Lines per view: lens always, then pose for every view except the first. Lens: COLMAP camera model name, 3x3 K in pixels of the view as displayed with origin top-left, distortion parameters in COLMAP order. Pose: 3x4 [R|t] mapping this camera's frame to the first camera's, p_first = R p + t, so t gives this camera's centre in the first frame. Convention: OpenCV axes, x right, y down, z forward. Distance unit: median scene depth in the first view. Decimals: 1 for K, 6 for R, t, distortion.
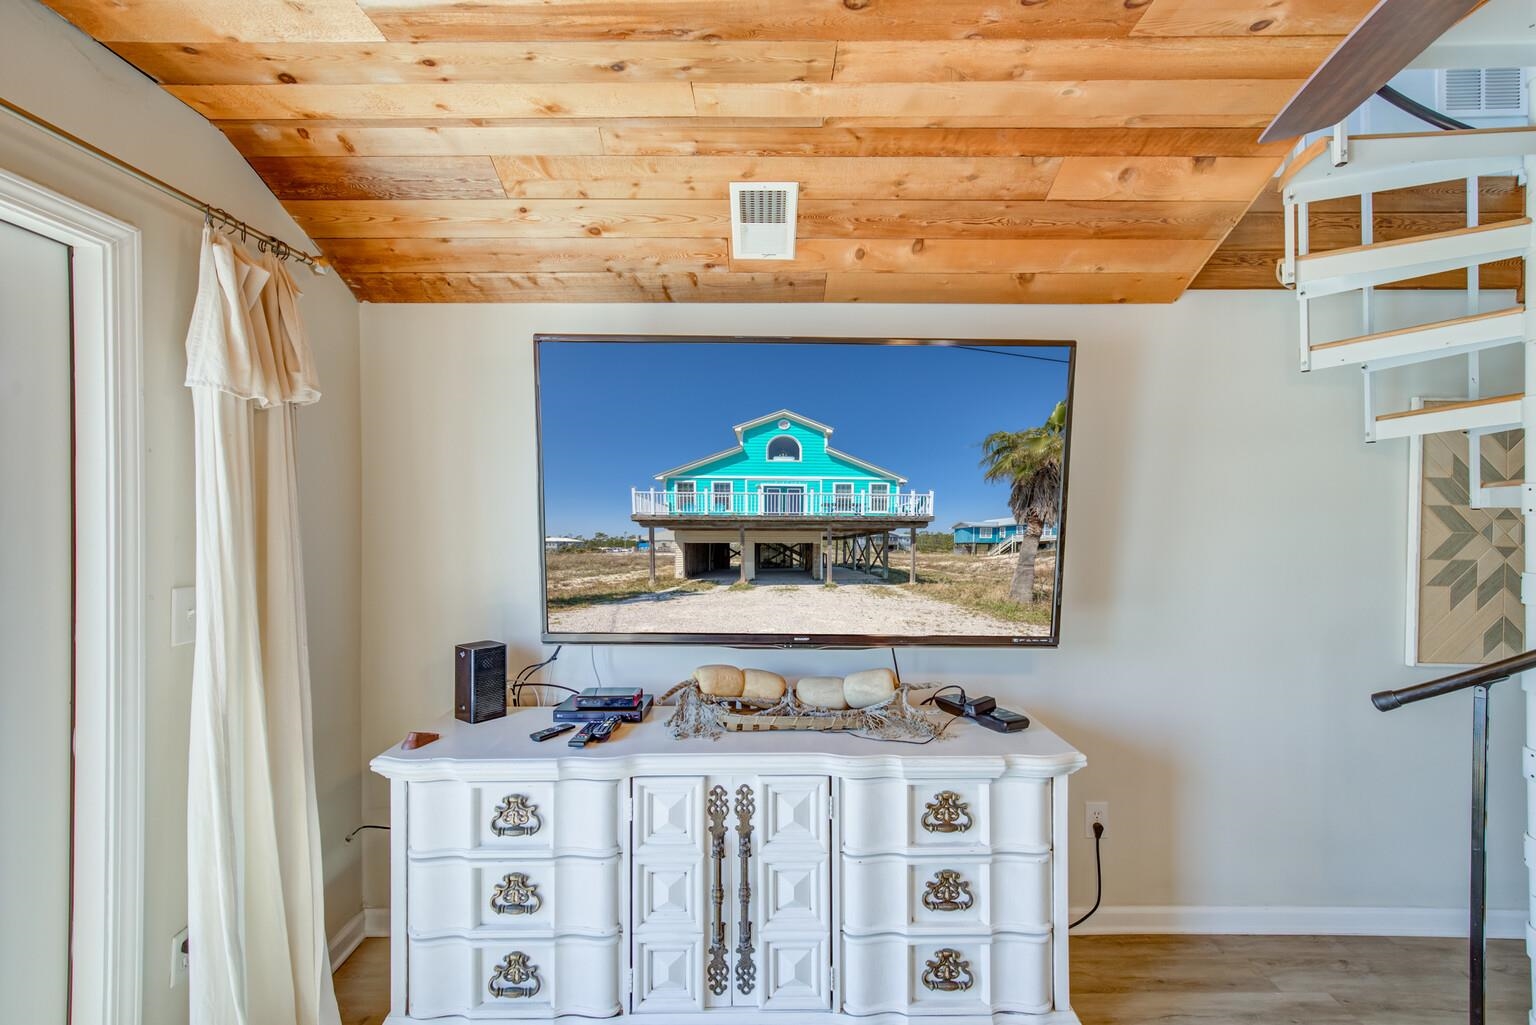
lens RADIAL K [[711.7, 0, 765.7], [0, 711.7, 507.2], [0, 0, 1]] dist [-0.002950, 0.002272]
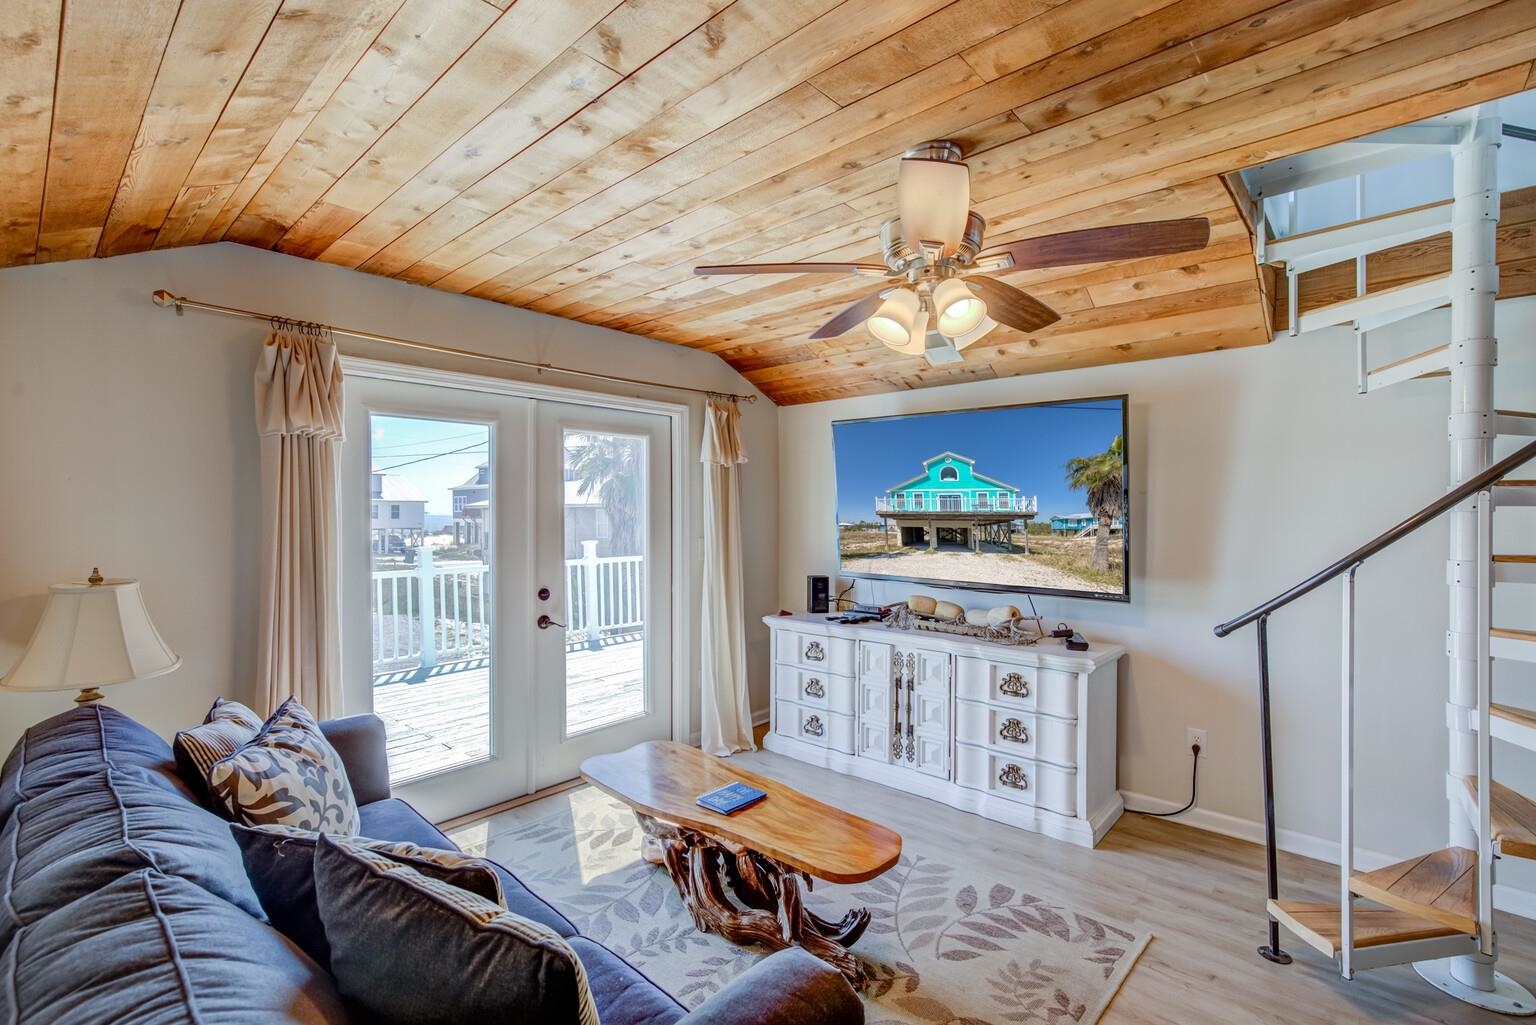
lens RADIAL K [[711.7, 0, 753.9], [0, 711.7, 518.9], [0, 0, 1]] dist [-0.002950, 0.002272]
pose [[0.727098, 0.007294, -0.686495, 0.872284], [0.000782, 0.999934, 0.011452, 0.008981], [0.686534, -0.008863, 0.727044, -0.601290]]
